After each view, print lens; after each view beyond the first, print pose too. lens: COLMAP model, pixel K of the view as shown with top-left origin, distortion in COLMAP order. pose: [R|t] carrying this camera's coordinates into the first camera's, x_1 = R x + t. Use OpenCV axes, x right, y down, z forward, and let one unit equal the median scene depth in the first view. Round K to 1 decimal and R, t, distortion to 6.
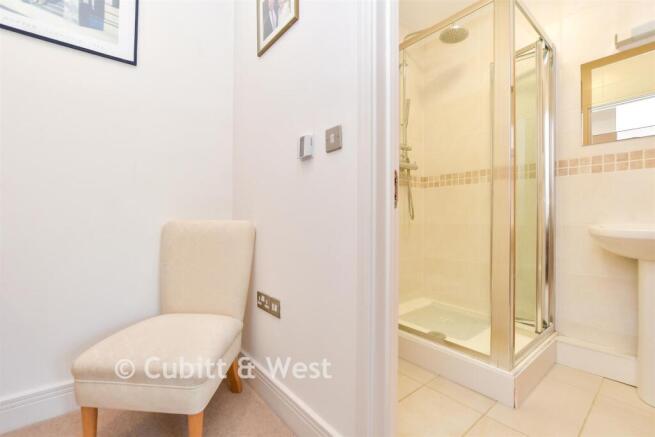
lens RADIAL K [[293.1, 0, 322.9], [0, 293.1, 217.9], [0, 0, 1]] dist [-0.018084, 0.003703]
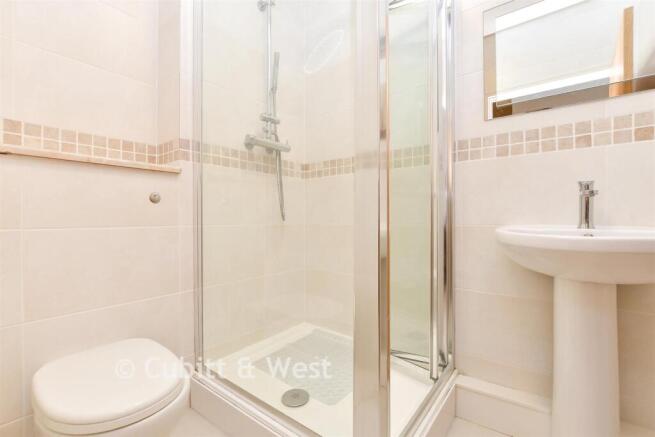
lens RADIAL K [[293.1, 0, 326.5], [0, 293.1, 219.2], [0, 0, 1]] dist [-0.018084, 0.003703]
pose [[0.966512, -0.014137, 0.256233, 0.292057], [0.010500, 0.999824, 0.015557, -0.011259], [-0.256407, -0.012345, 0.966490, 0.360116]]
